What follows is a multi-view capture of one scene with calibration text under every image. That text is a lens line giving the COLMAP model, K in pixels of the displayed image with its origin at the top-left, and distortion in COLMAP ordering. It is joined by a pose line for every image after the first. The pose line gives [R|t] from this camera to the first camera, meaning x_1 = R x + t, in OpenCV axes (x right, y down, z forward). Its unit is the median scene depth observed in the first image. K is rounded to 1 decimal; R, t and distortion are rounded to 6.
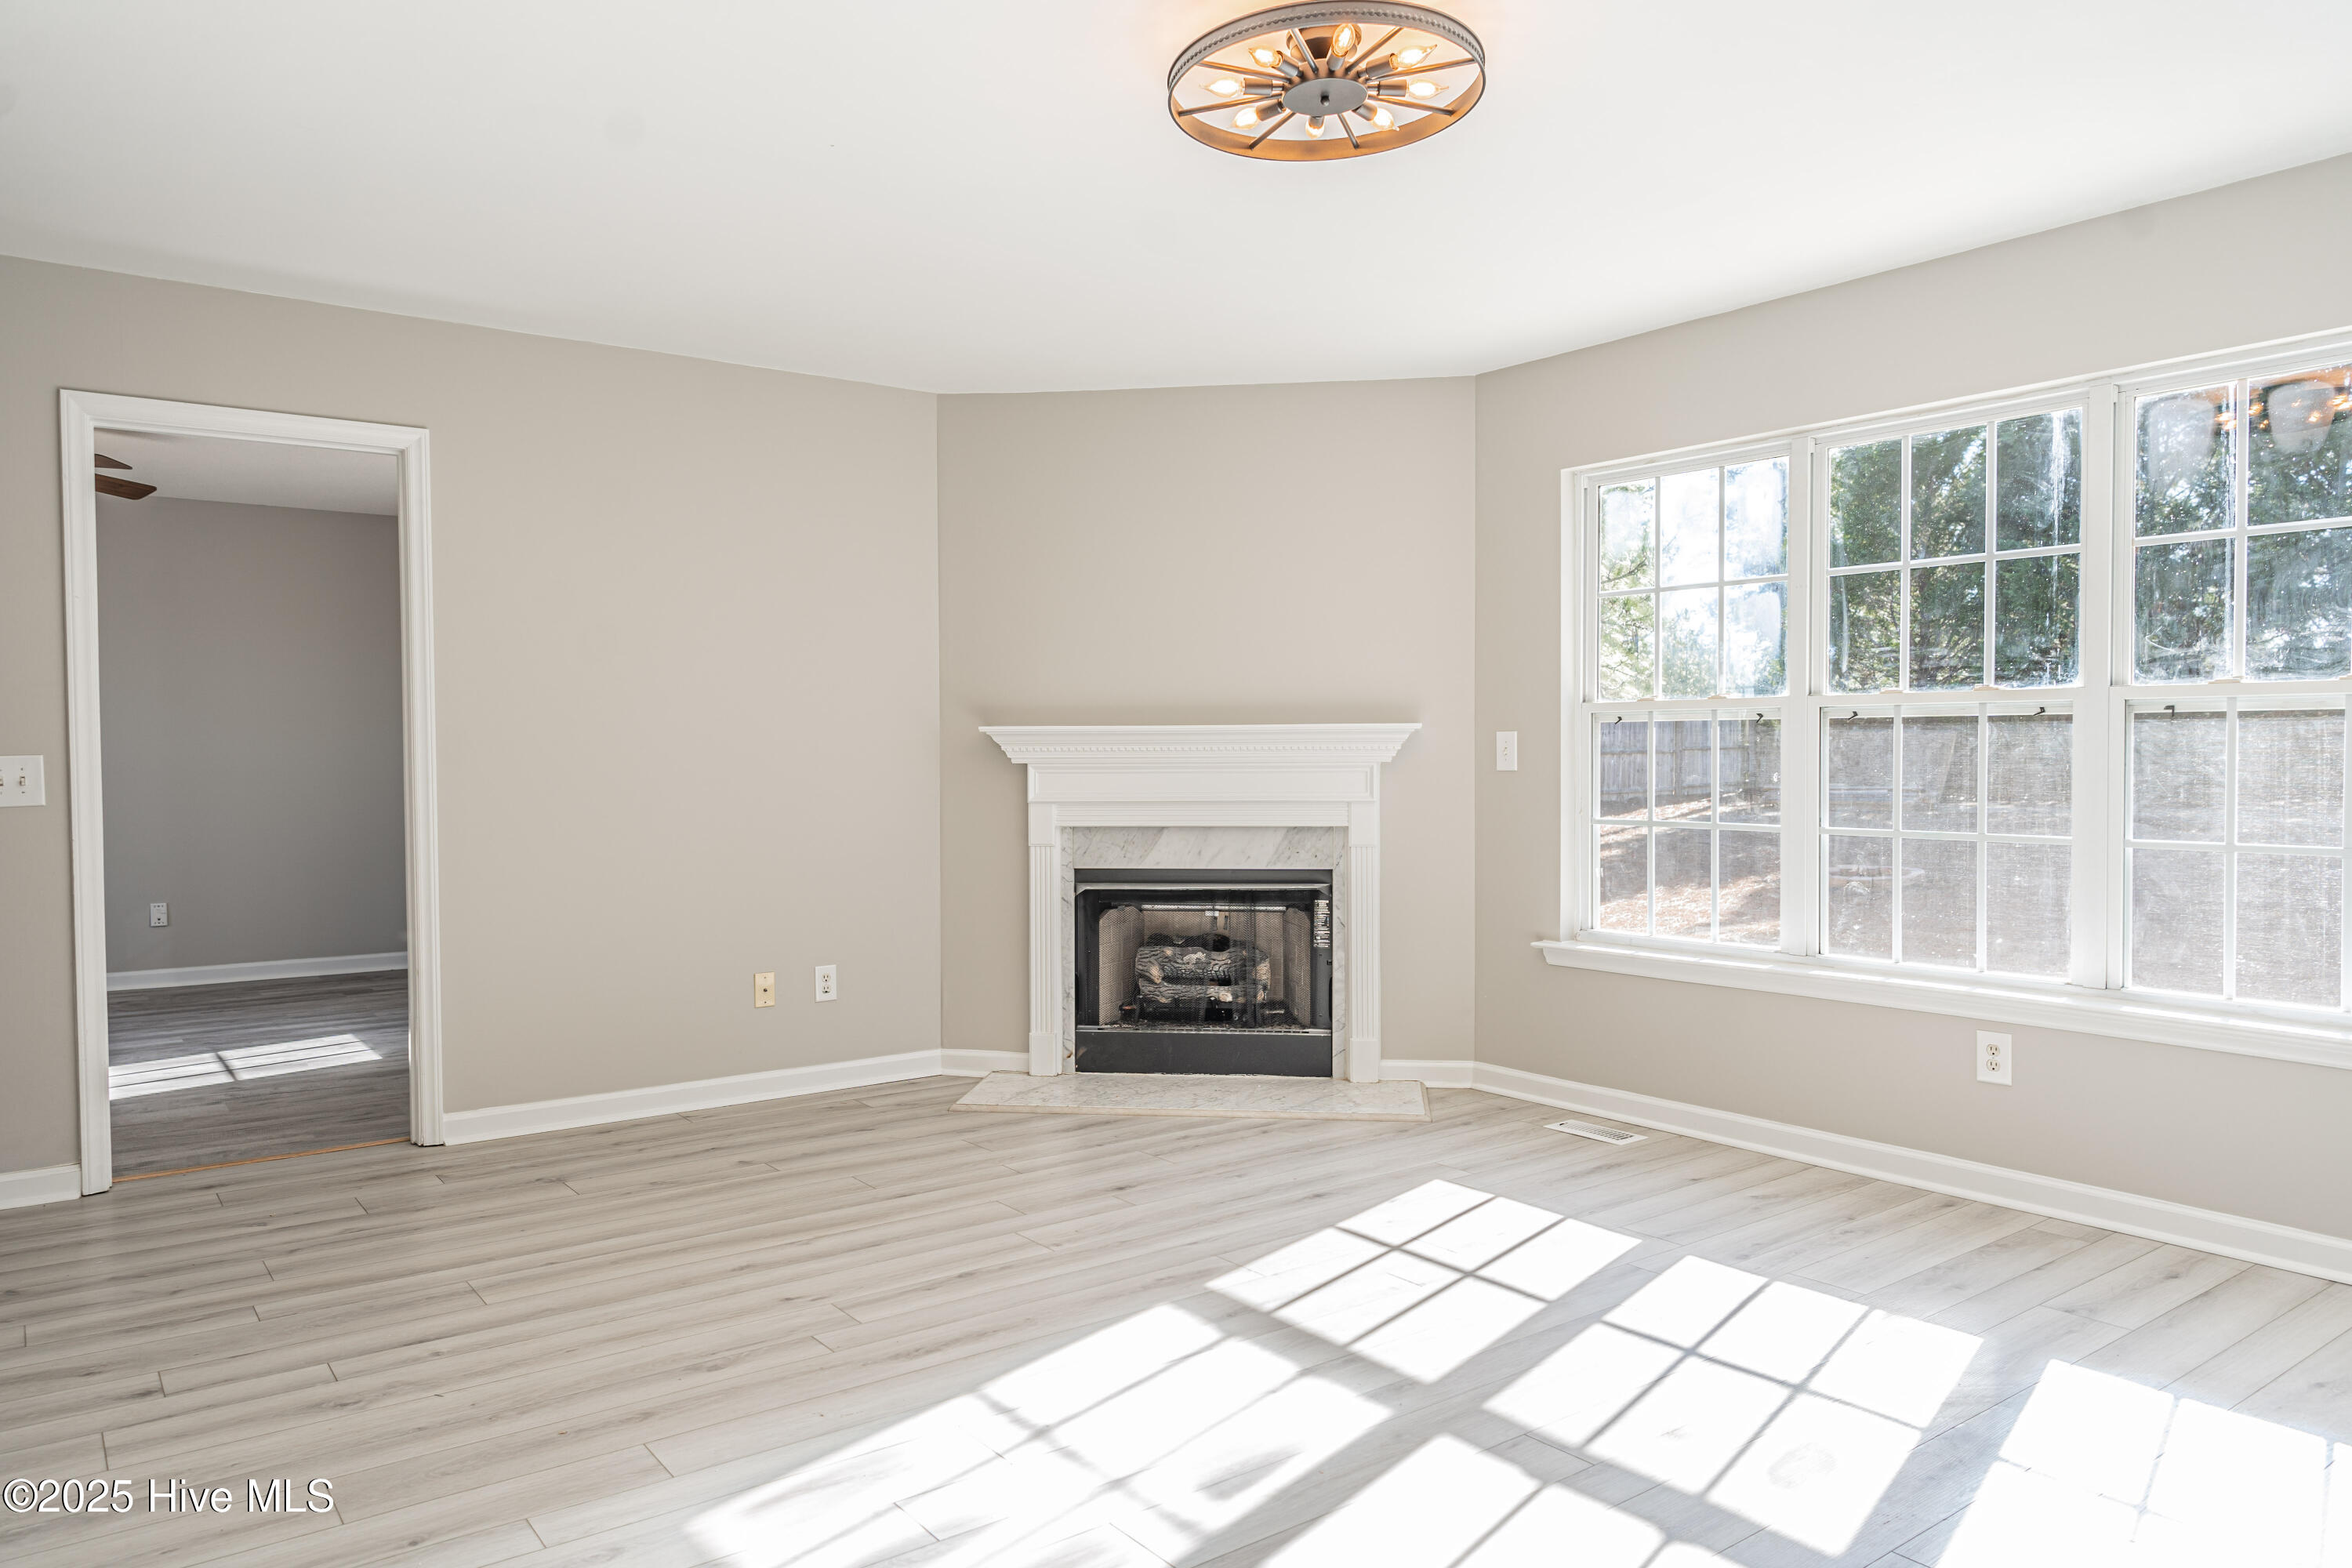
lens RADIAL K [[1575.1, 0, 1173.4], [0, 1575.1, 789.9], [0, 0, 1]] dist [-0.011297, 0.011964]
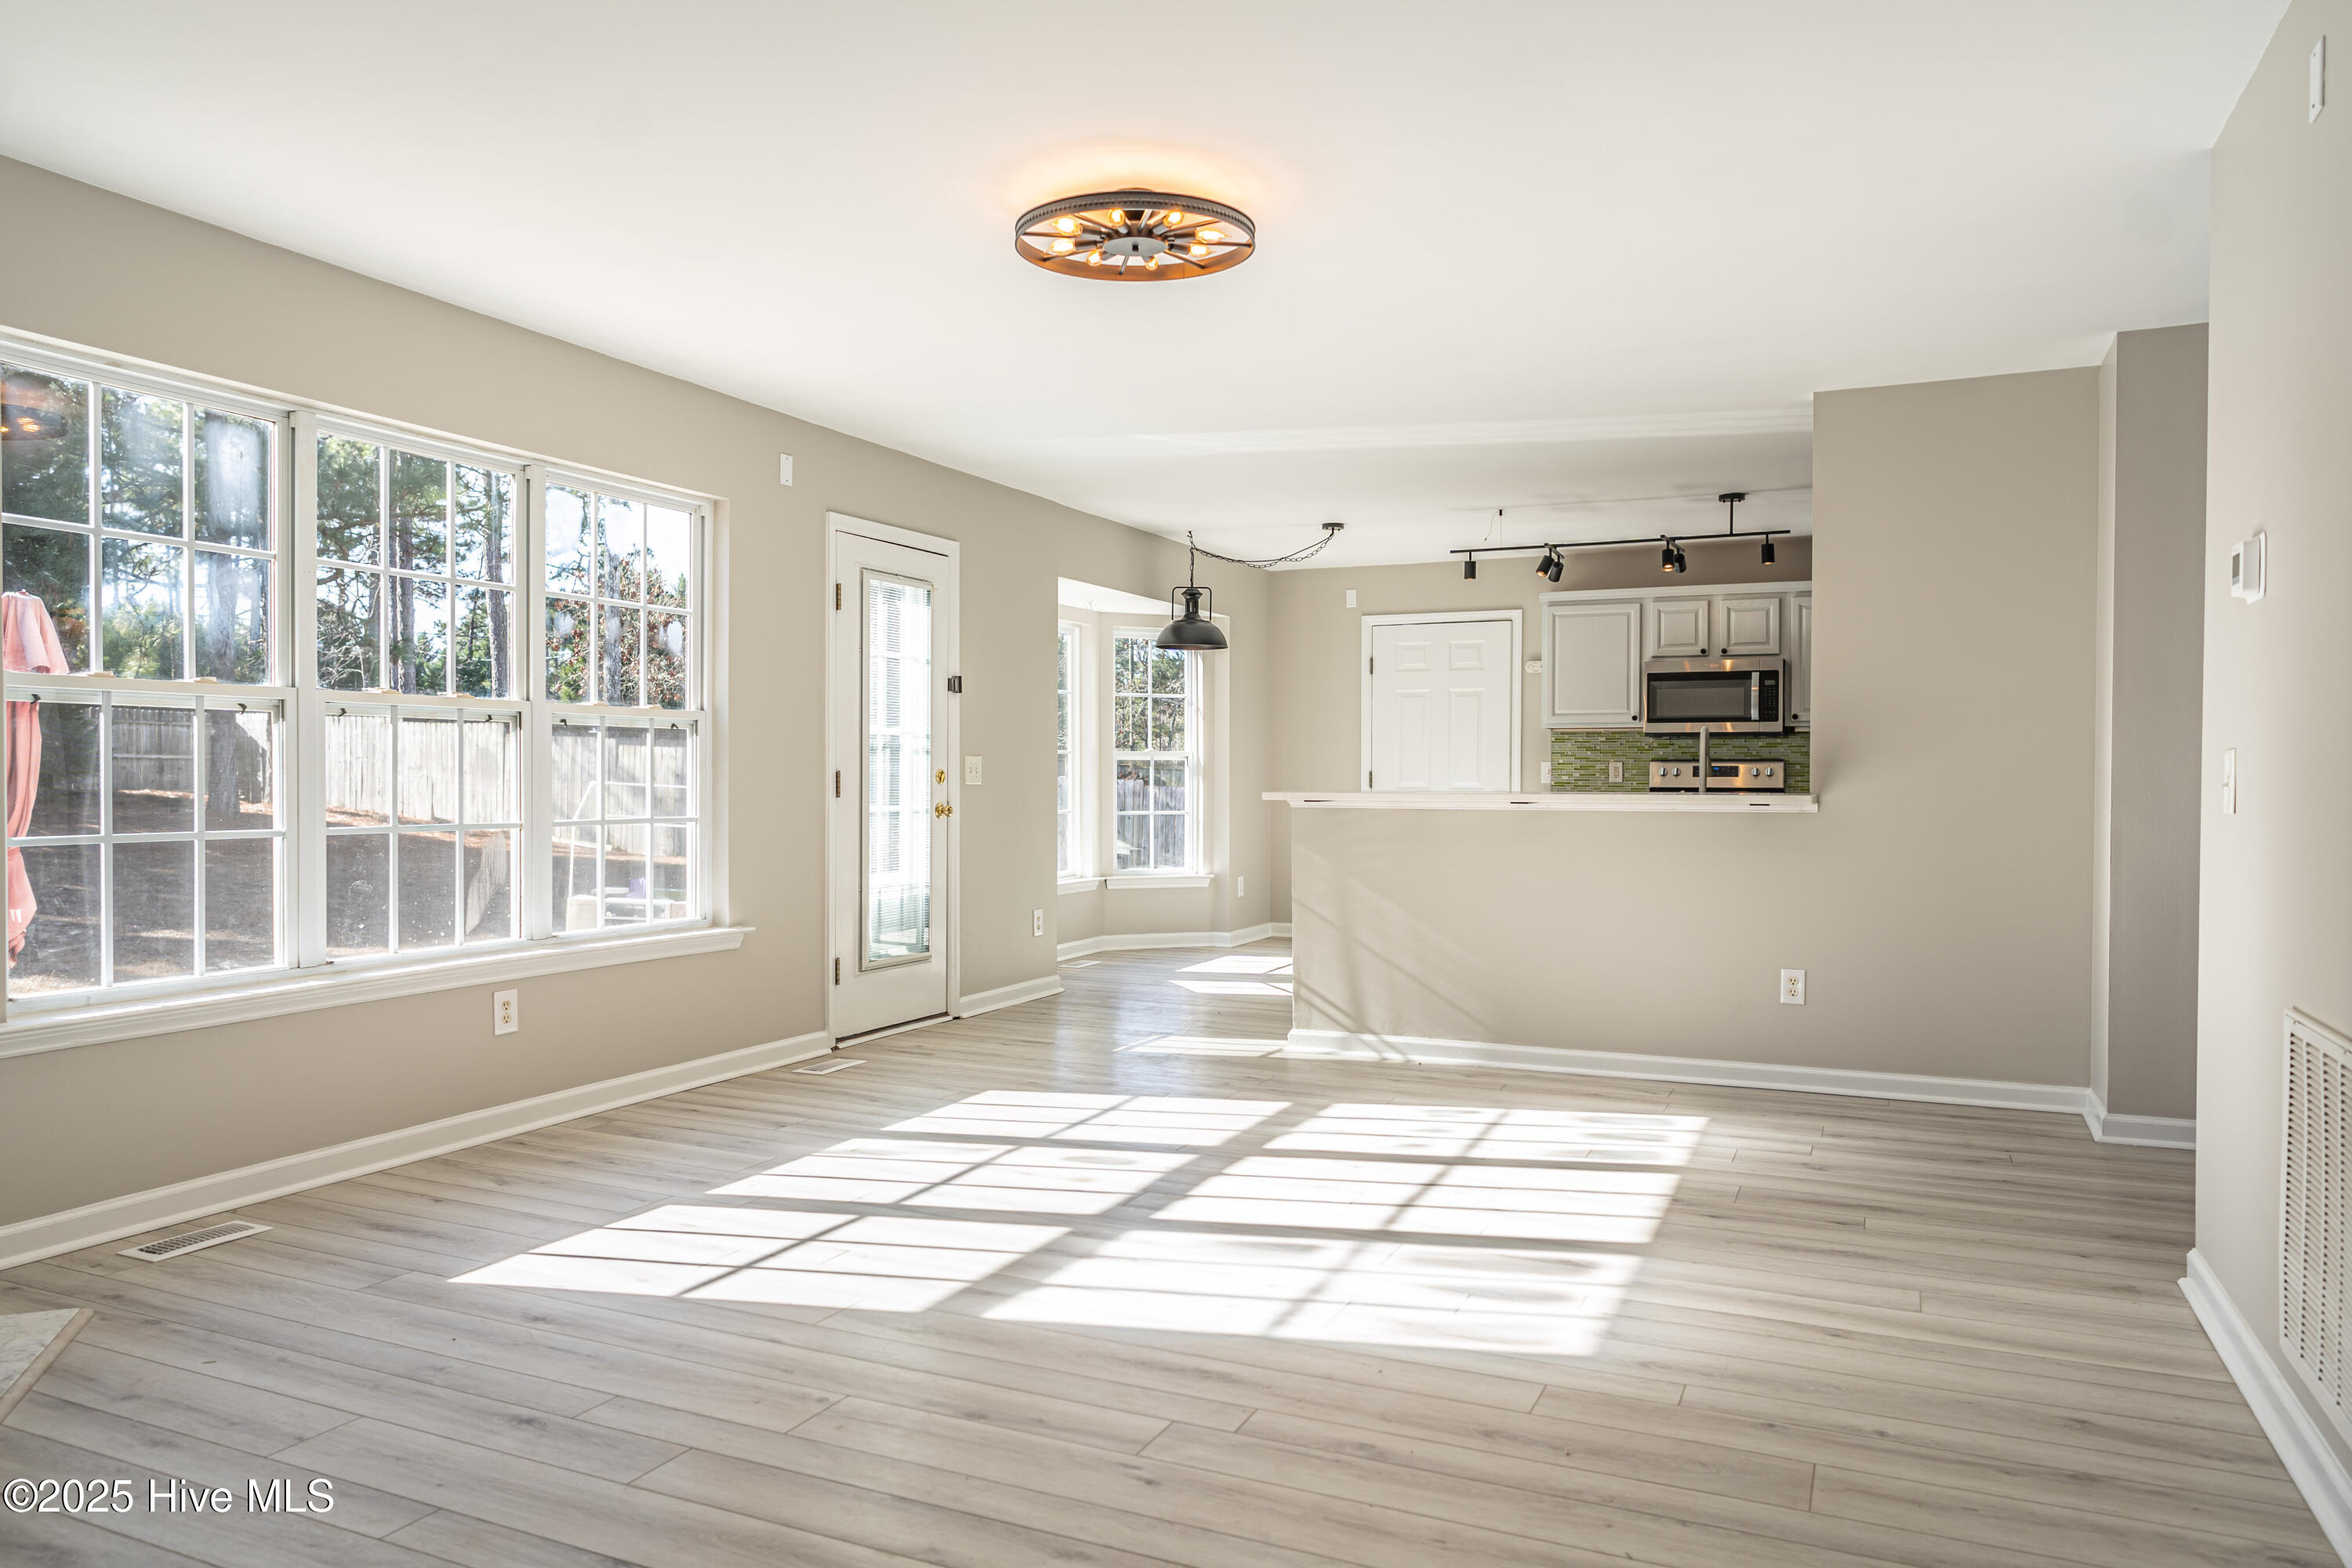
lens RADIAL K [[1575.1, 0, 1171.0], [0, 1575.1, 797.4], [0, 0, 1]] dist [-0.011297, 0.011964]
pose [[-0.474828, -0.011772, 0.880000, -0.723273], [0.019125, 0.999536, 0.023690, -0.007733], [-0.879871, 0.028078, -0.474382, 1.084158]]
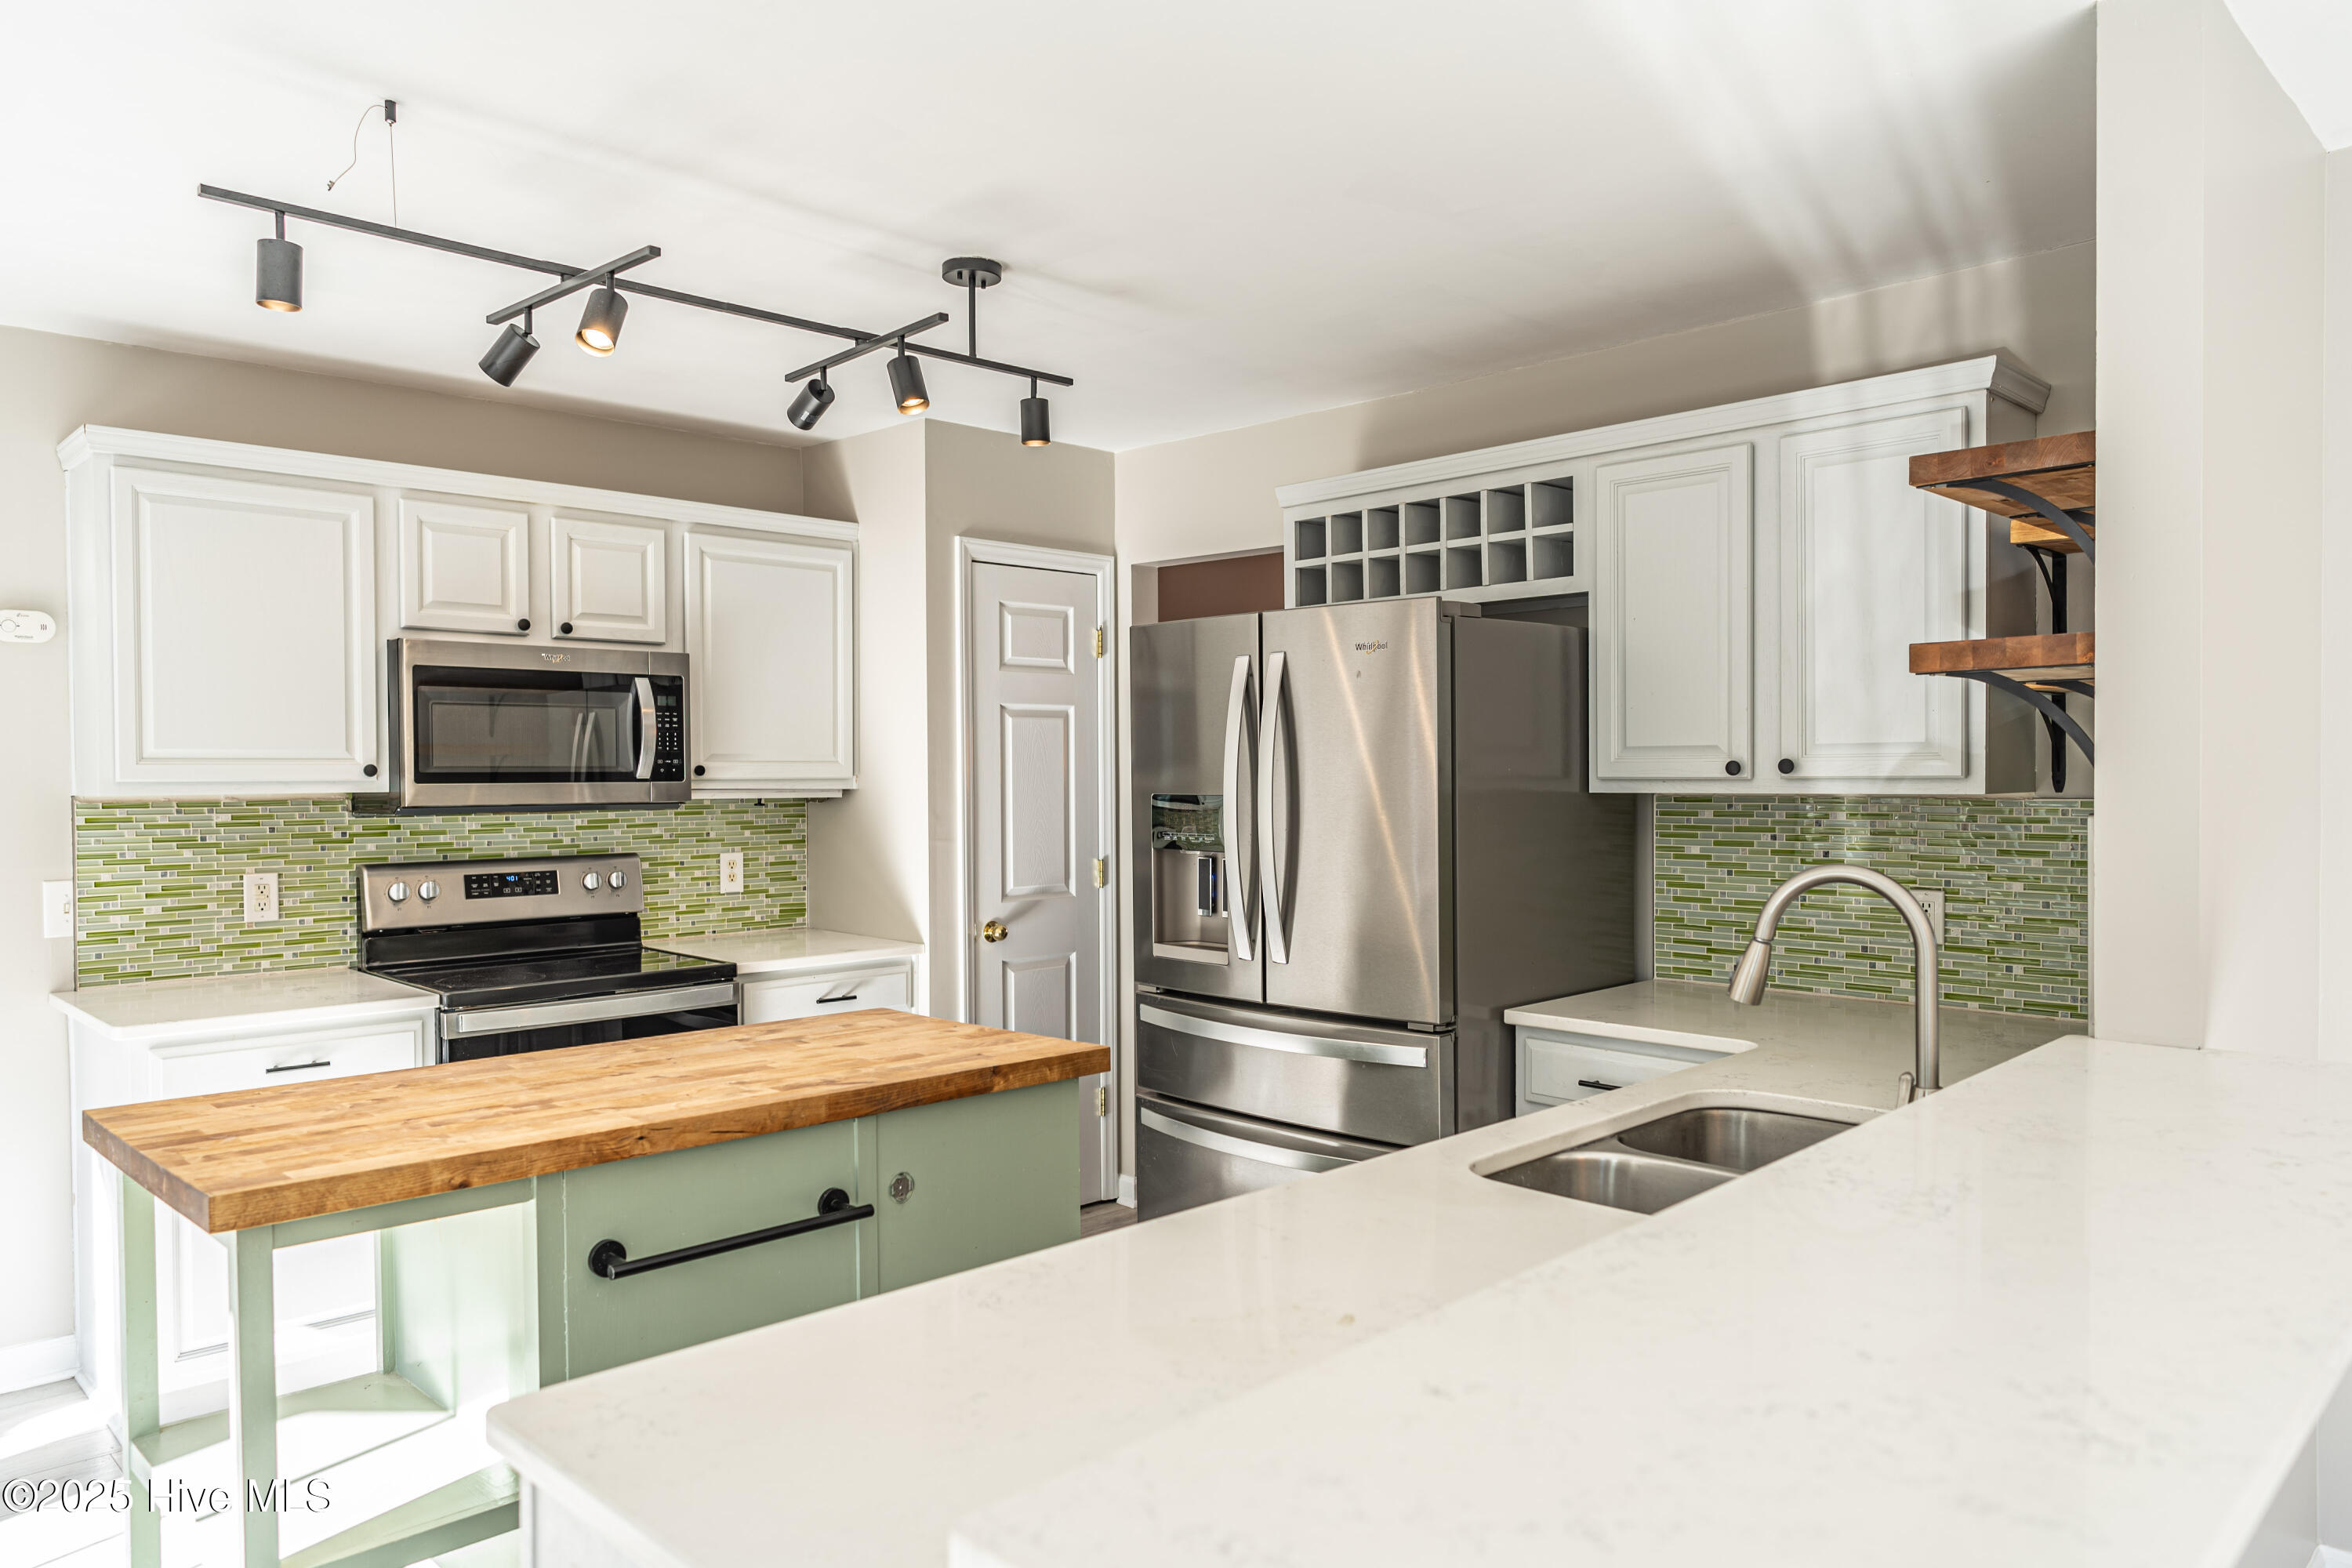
lens RADIAL K [[1575.1, 0, 1157.6], [0, 1575.1, 793.0], [0, 0, 1]] dist [-0.011297, 0.011964]
pose [[-0.991925, 0.013875, -0.126061, 0.598928], [0.009555, 0.999348, 0.034806, -0.070517], [0.126462, 0.033320, -0.991412, 0.417031]]
